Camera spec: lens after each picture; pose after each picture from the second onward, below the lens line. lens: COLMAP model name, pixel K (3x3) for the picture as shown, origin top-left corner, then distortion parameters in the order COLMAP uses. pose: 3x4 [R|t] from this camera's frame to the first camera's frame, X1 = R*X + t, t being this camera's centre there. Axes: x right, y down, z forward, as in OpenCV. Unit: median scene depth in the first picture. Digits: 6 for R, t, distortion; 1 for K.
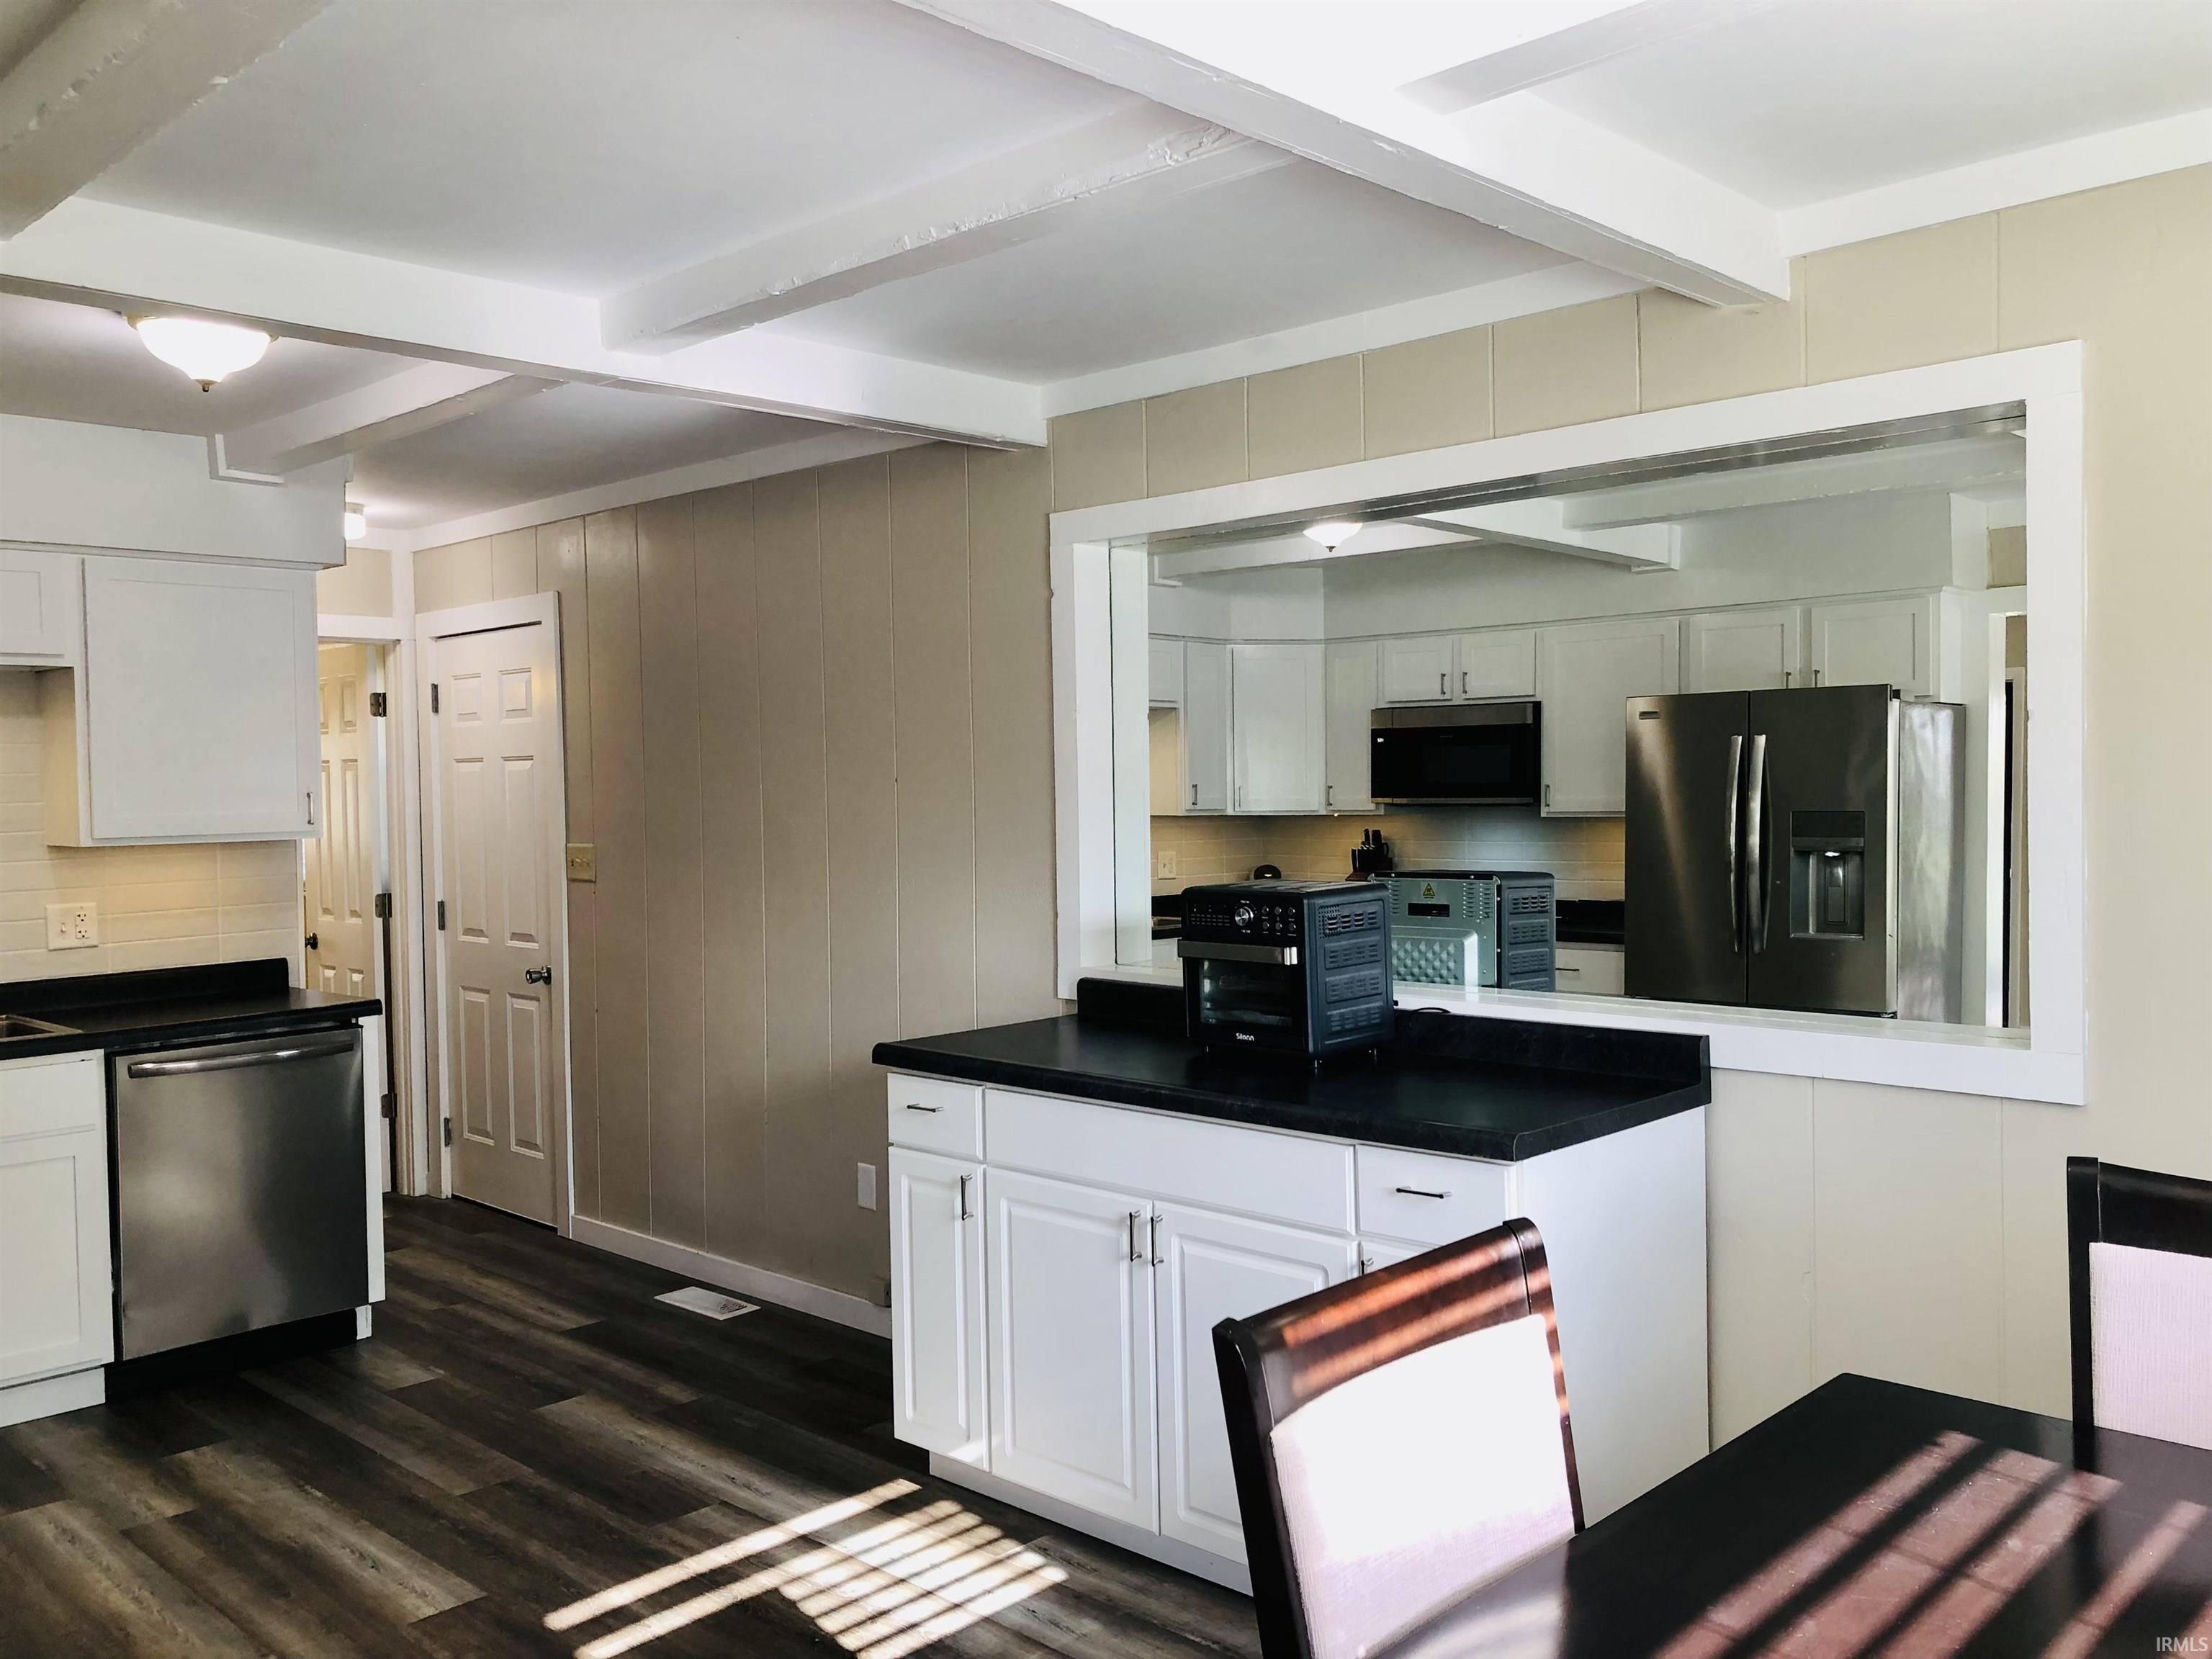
lens RADIAL K [[1802.3, 0, 1106.0], [0, 1802.3, 829.5], [0, 0, 1]] dist [-0.002326, -0.007296]
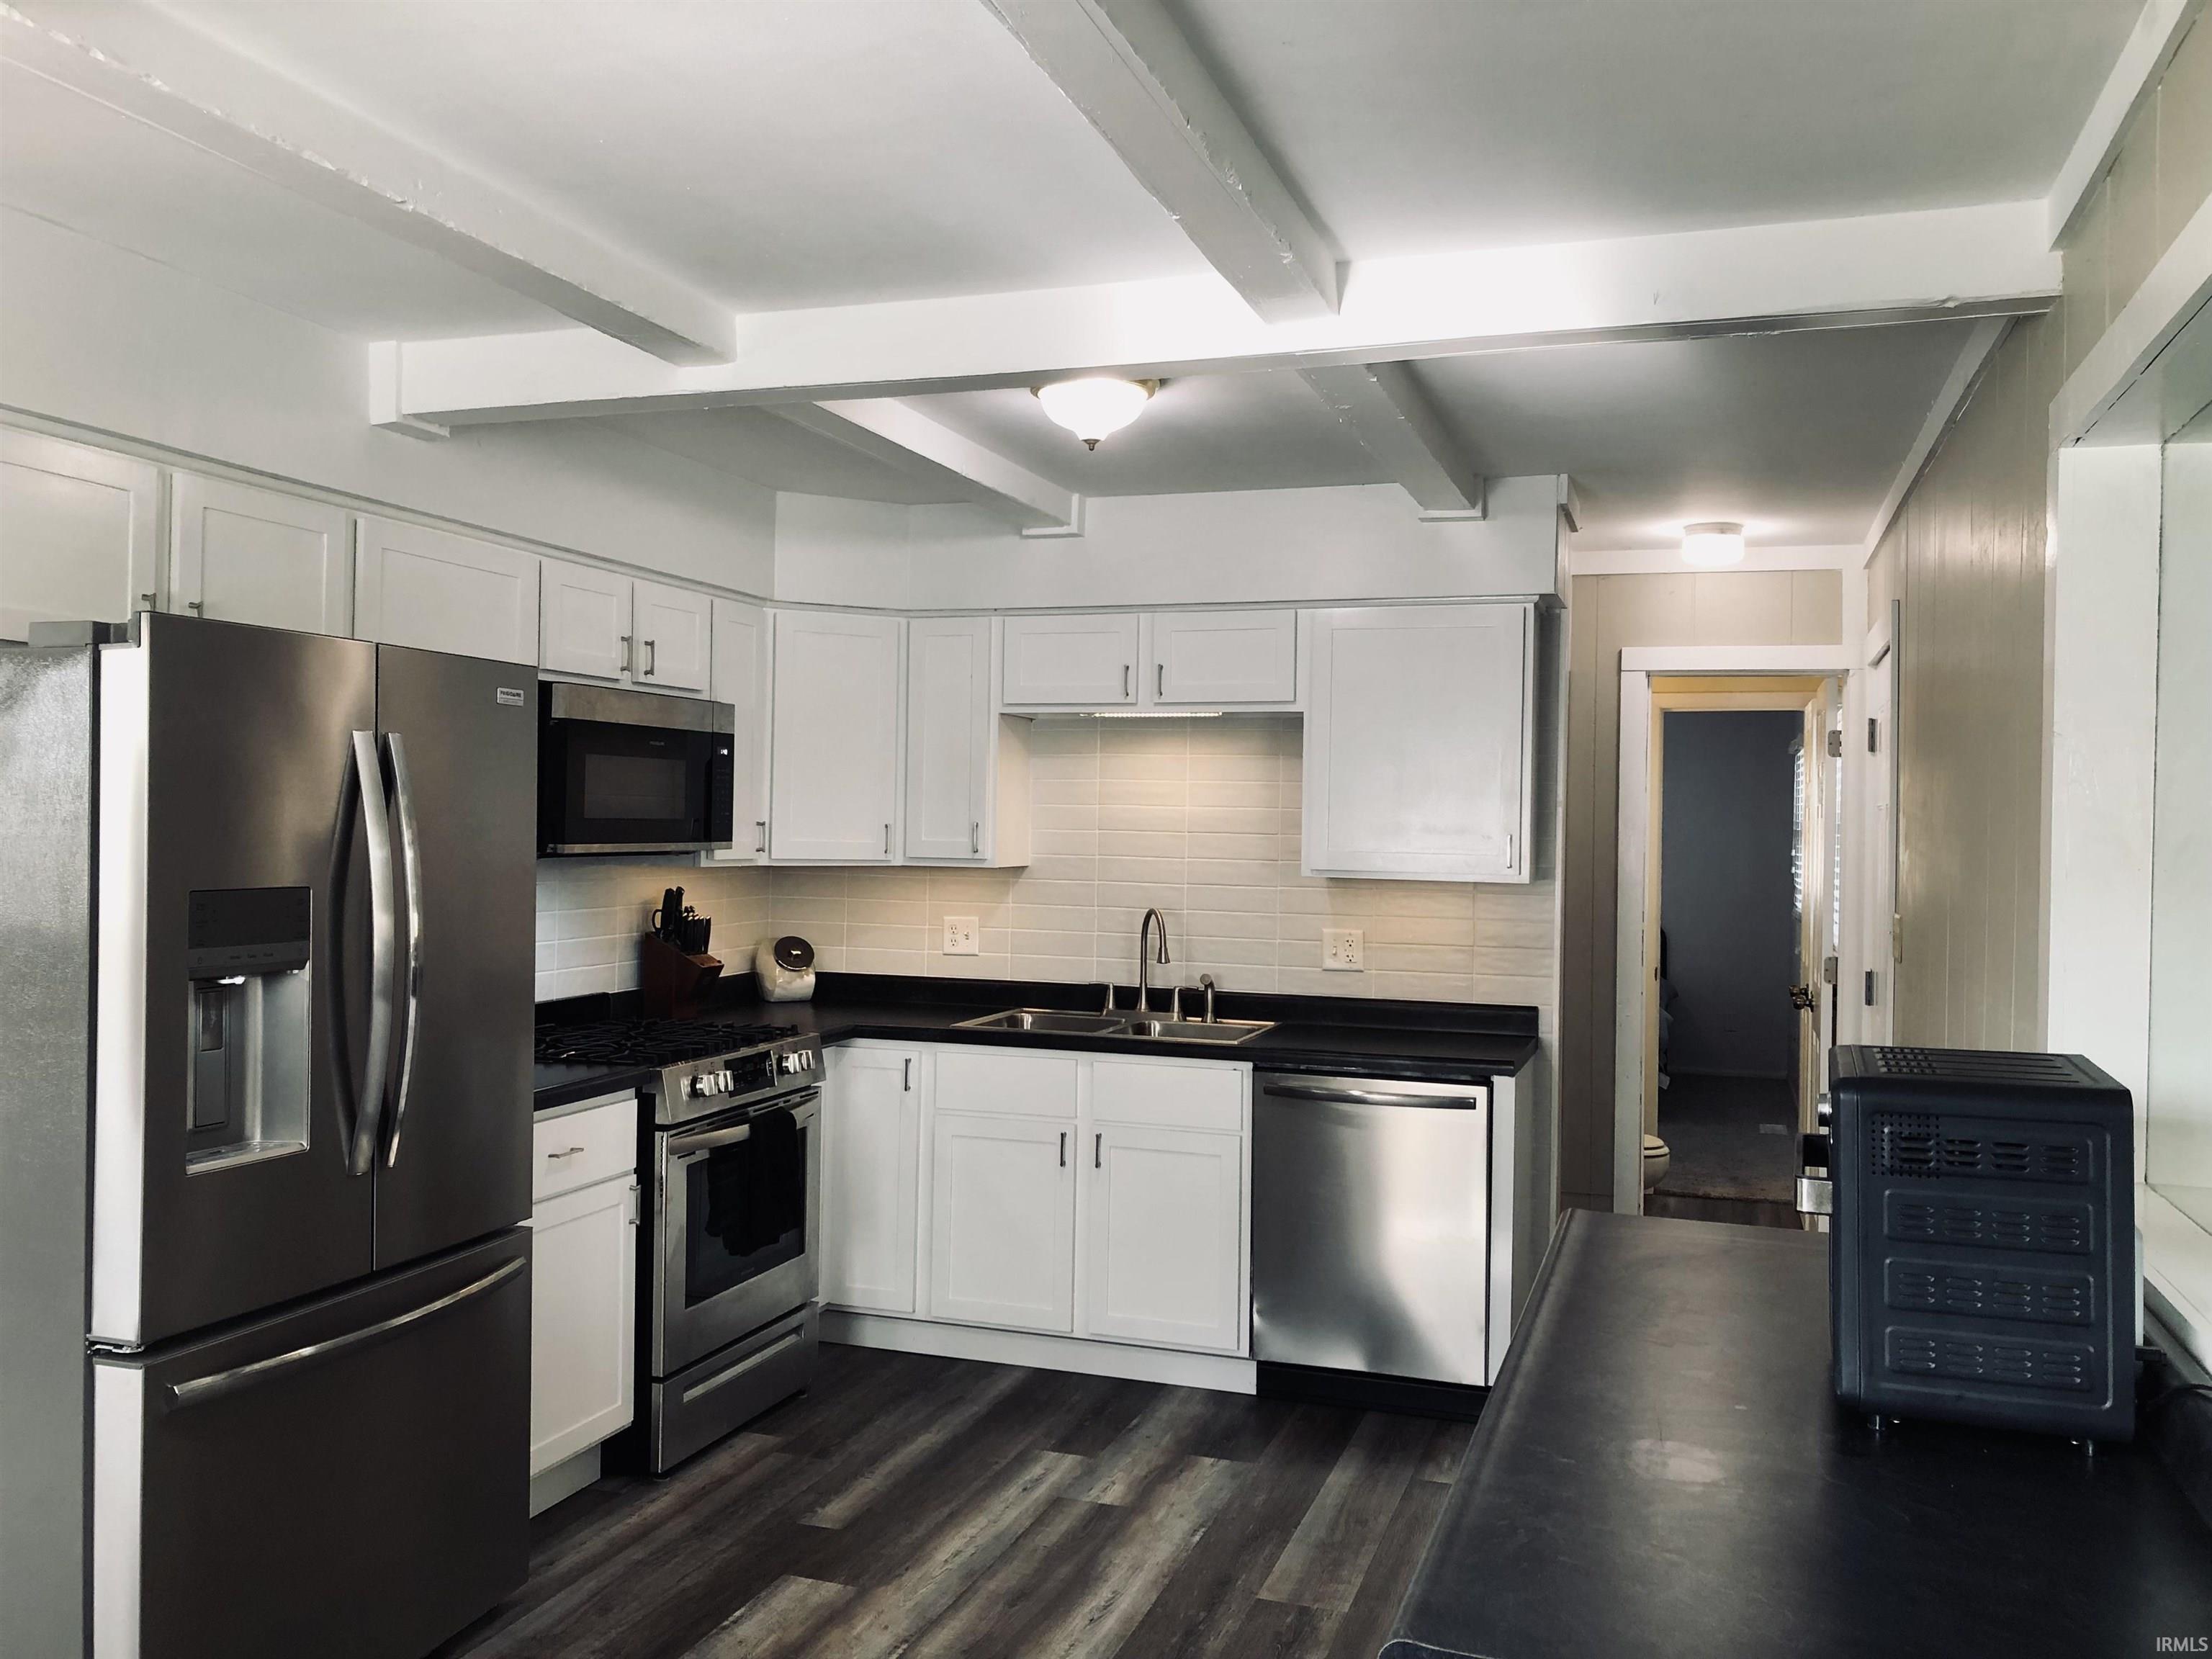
lens RADIAL K [[1801.8, 0, 1110.5], [0, 1801.8, 792.8], [0, 0, 1]] dist [0.026720, -0.009107]
pose [[0.423942, 0.009924, -0.905635, 0.422902], [-0.054295, 0.998420, -0.014476, -0.021237], [0.904061, 0.055309, 0.423811, 0.499689]]
